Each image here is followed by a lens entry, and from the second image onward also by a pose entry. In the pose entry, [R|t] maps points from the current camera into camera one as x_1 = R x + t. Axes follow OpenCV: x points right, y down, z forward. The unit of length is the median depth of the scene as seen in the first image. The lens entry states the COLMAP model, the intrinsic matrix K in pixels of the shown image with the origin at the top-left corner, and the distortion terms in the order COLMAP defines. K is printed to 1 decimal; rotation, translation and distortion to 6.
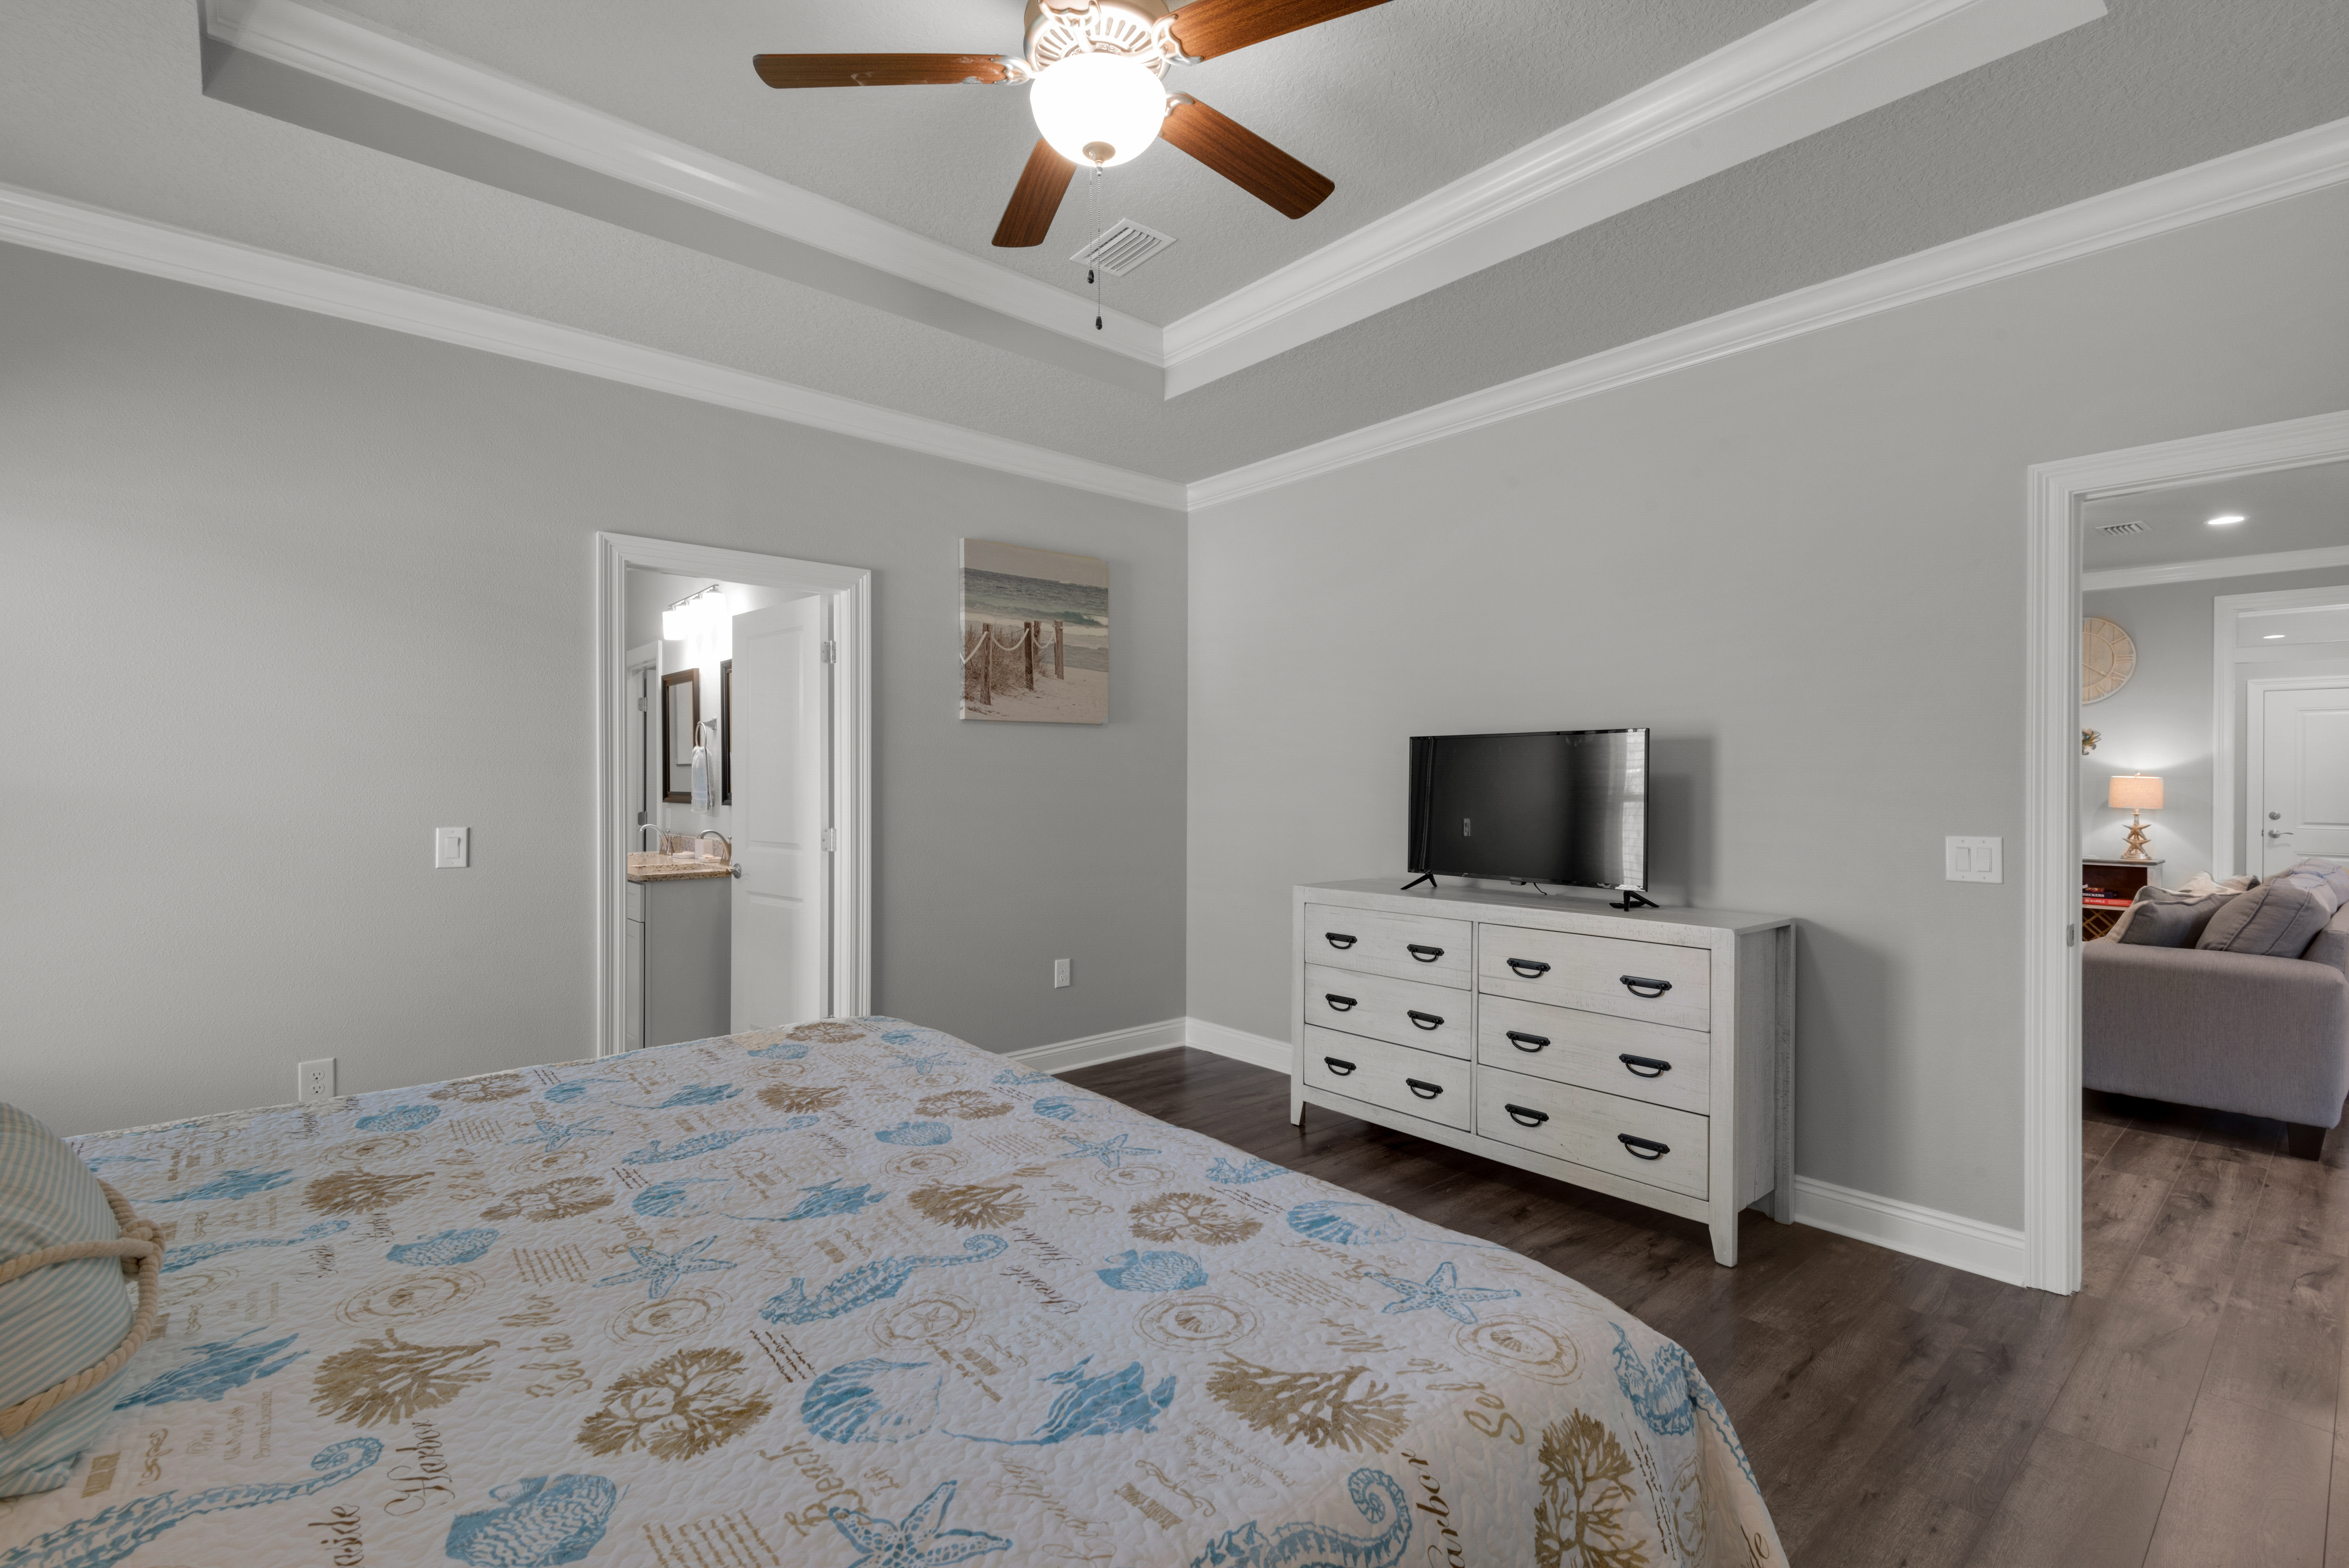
lens RADIAL K [[1053.3, 0, 1179.0], [0, 1053.3, 777.9], [0, 0, 1]] dist [0.014250, -0.007719]
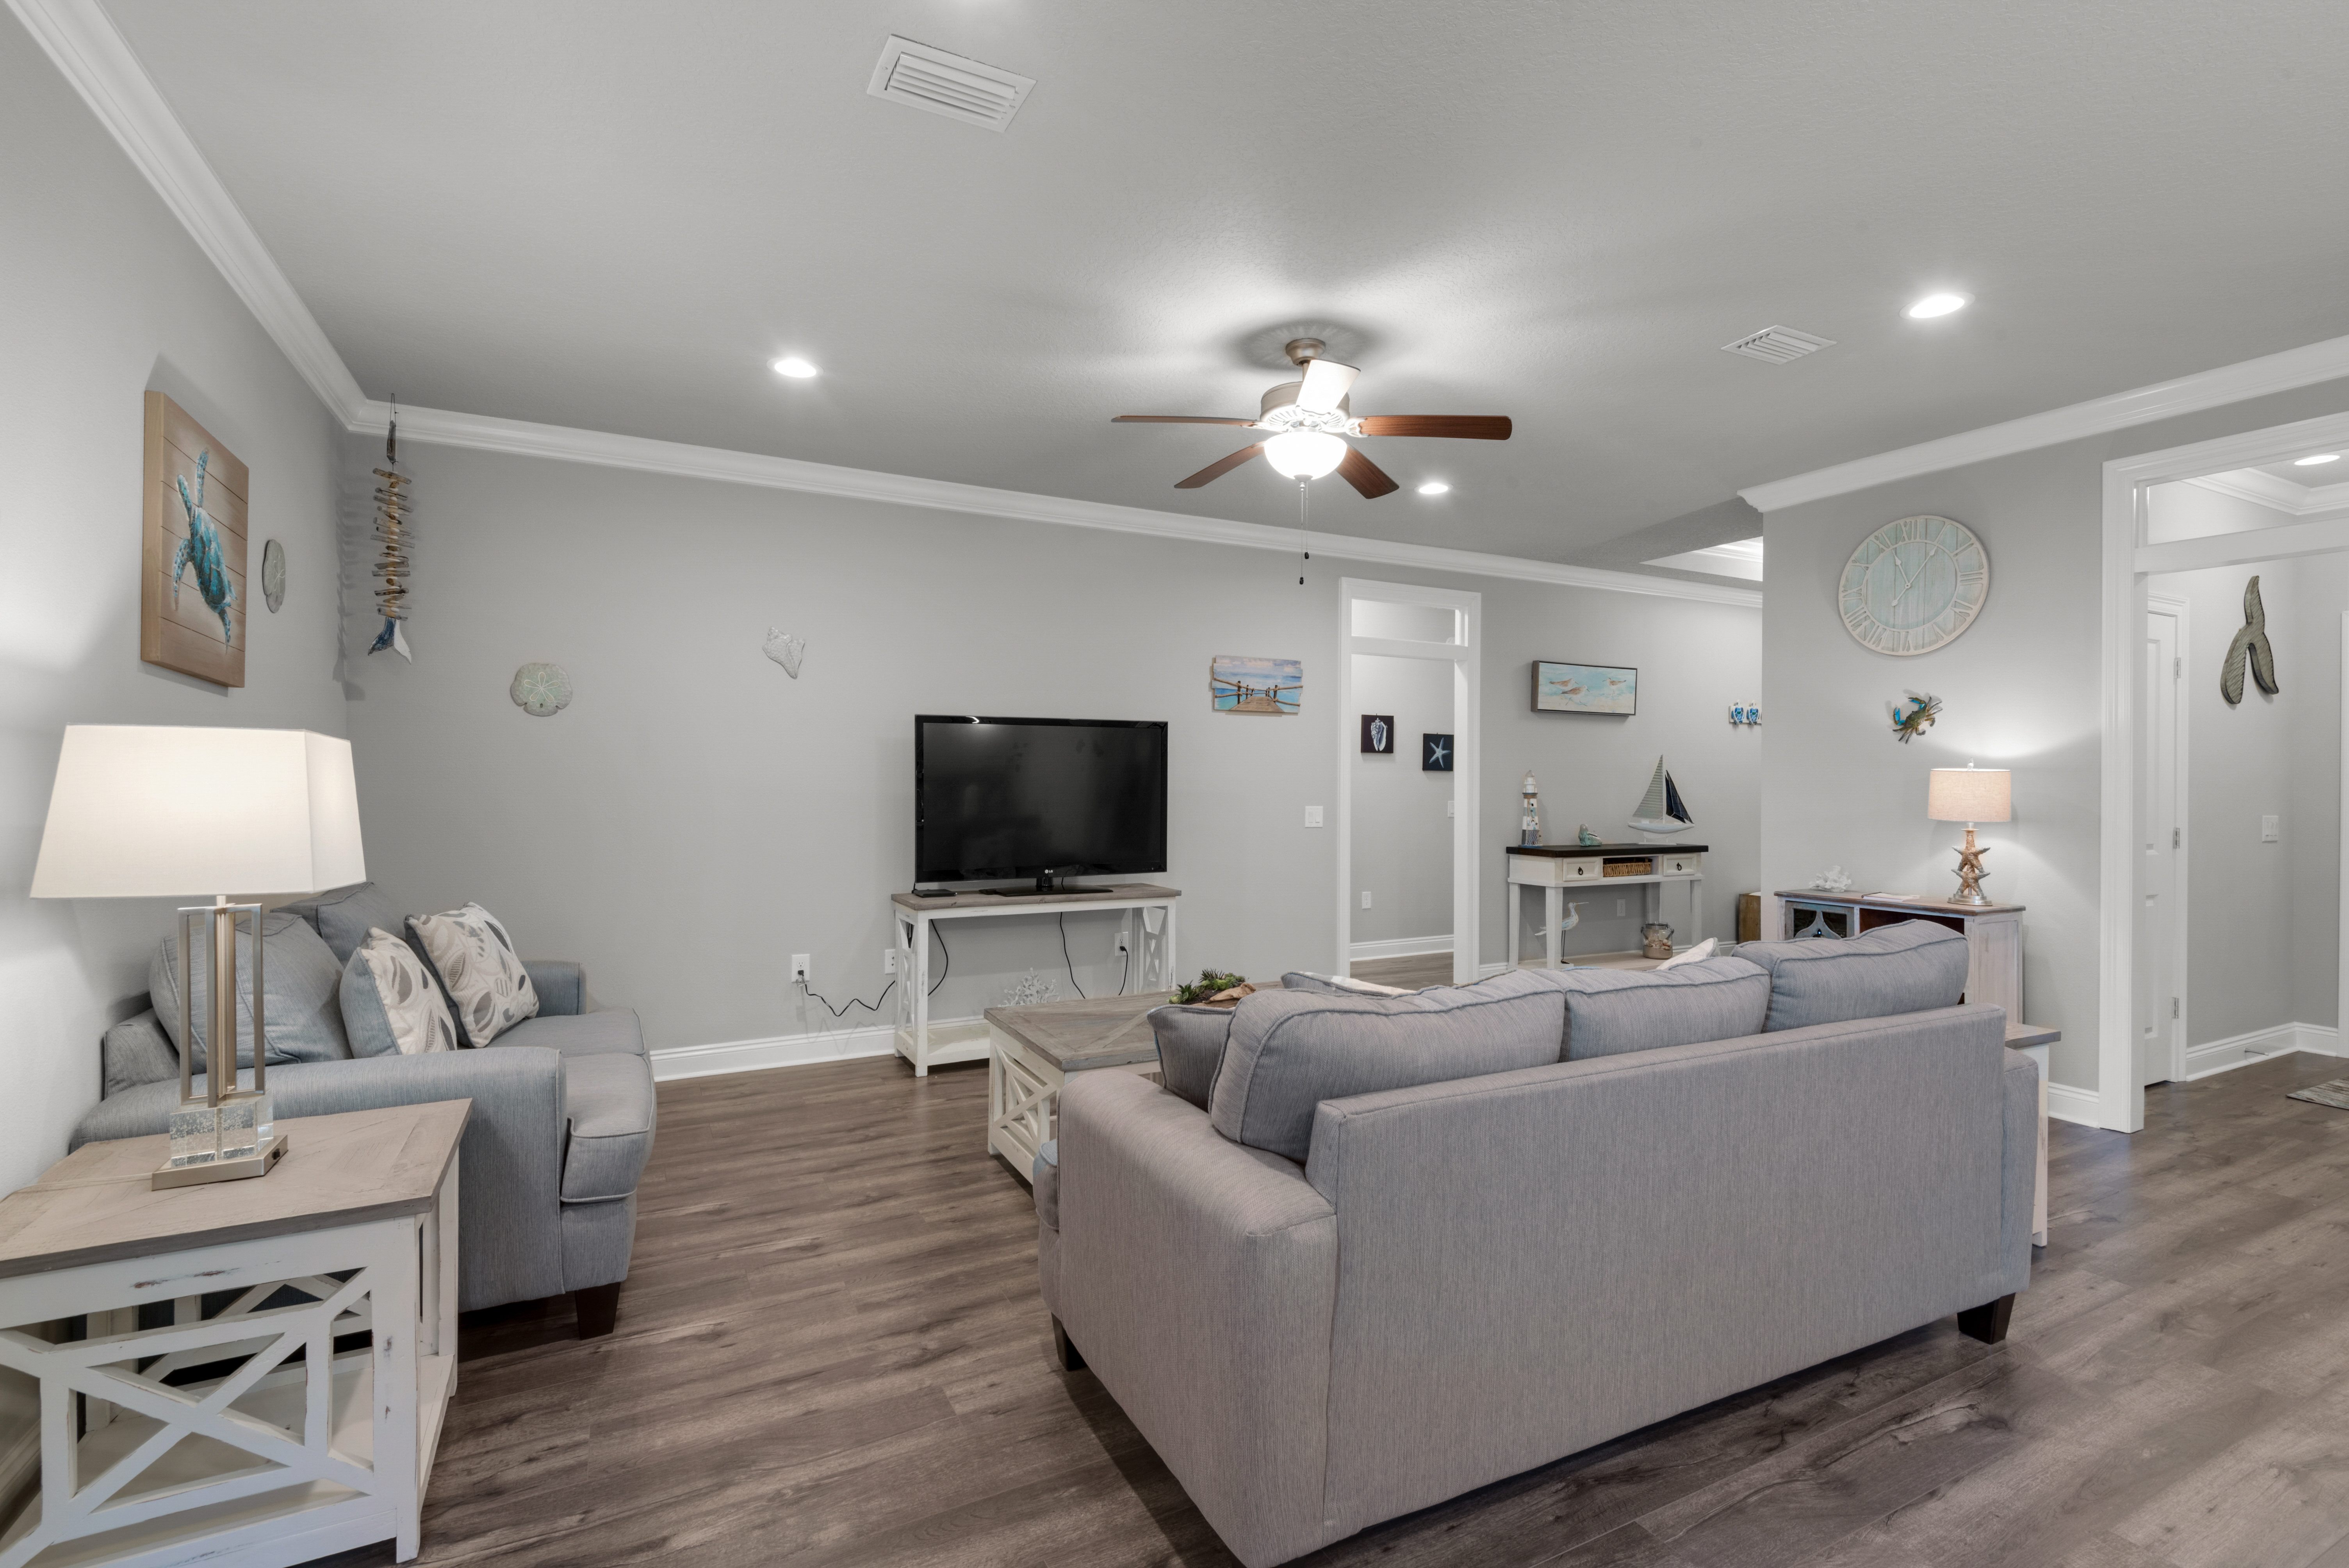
lens RADIAL K [[1053.3, 0, 1175.1], [0, 1053.3, 782.3], [0, 0, 1]] dist [0.014250, -0.007719]
pose [[0.972409, -0.001472, -0.233276, 0.603479], [0.001971, 0.999996, 0.001903, 0.004515], [0.233273, -0.002310, 0.972409, 0.303785]]
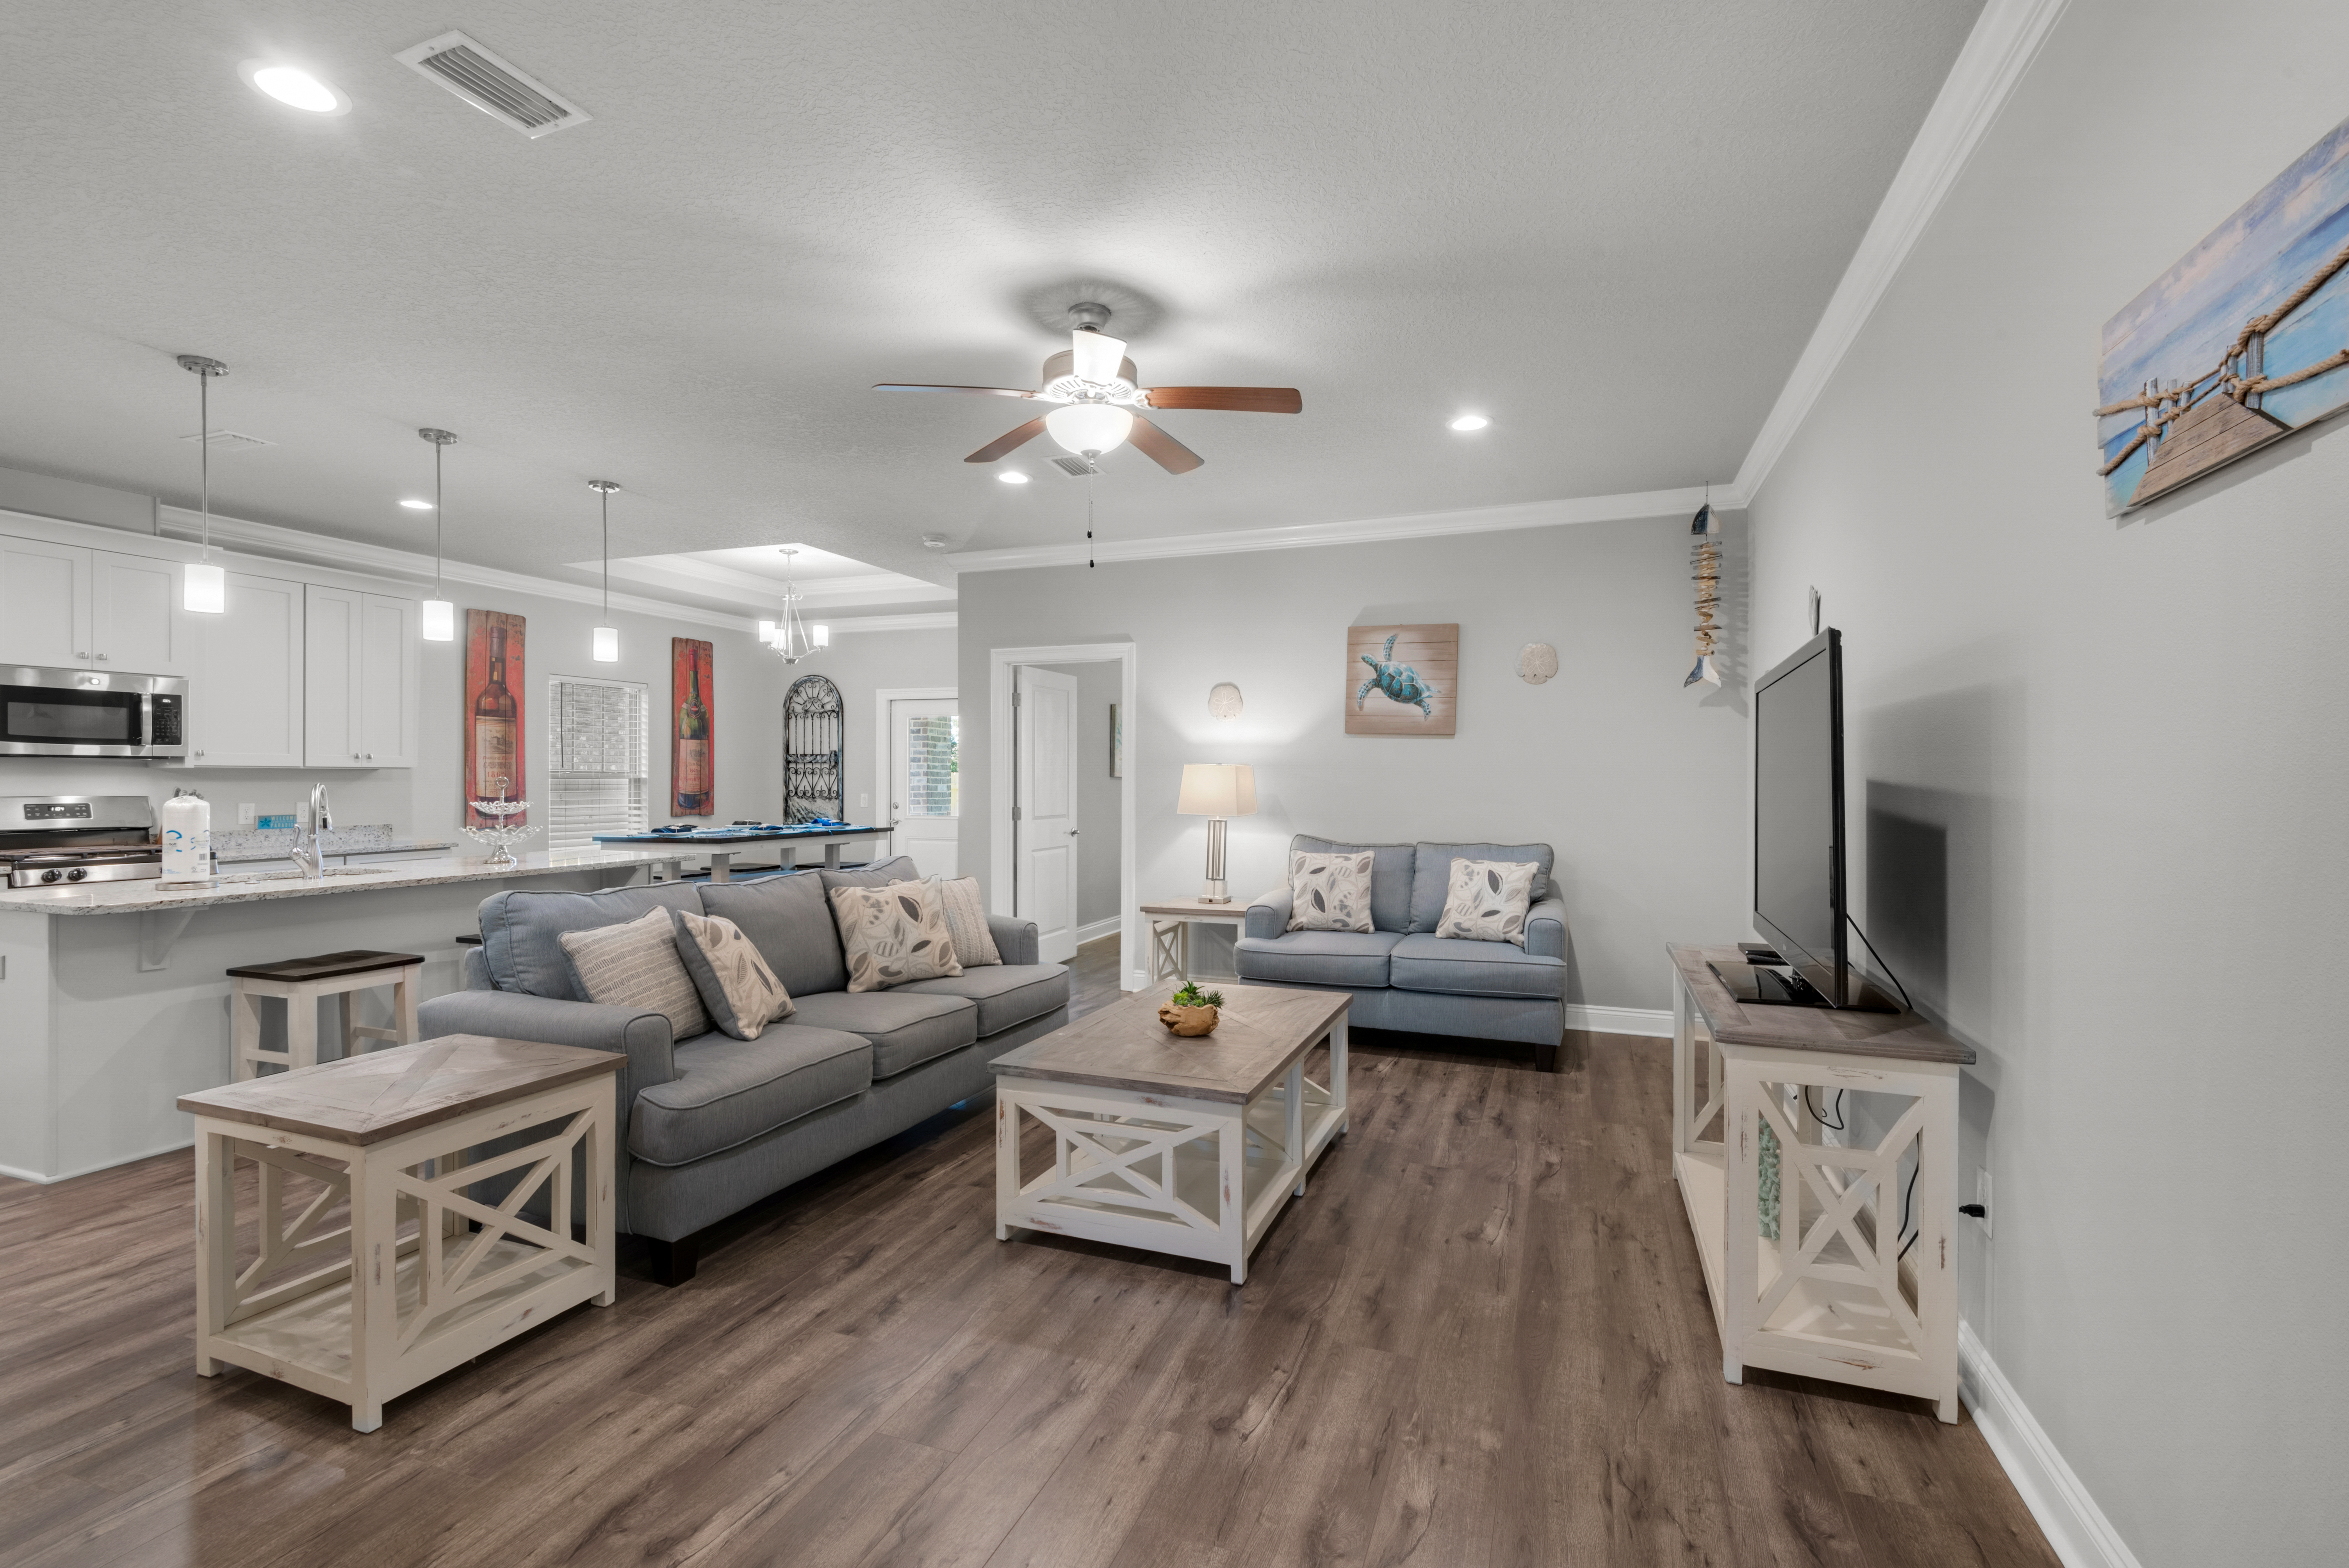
lens RADIAL K [[1053.3, 0, 1177.1], [0, 1053.3, 788.3], [0, 0, 1]] dist [0.014250, -0.007719]
pose [[-0.880724, -0.001553, -0.473628, 0.735943], [-0.005258, 0.999965, 0.006499, 0.005959], [0.473602, 0.008214, -0.880701, 1.246265]]
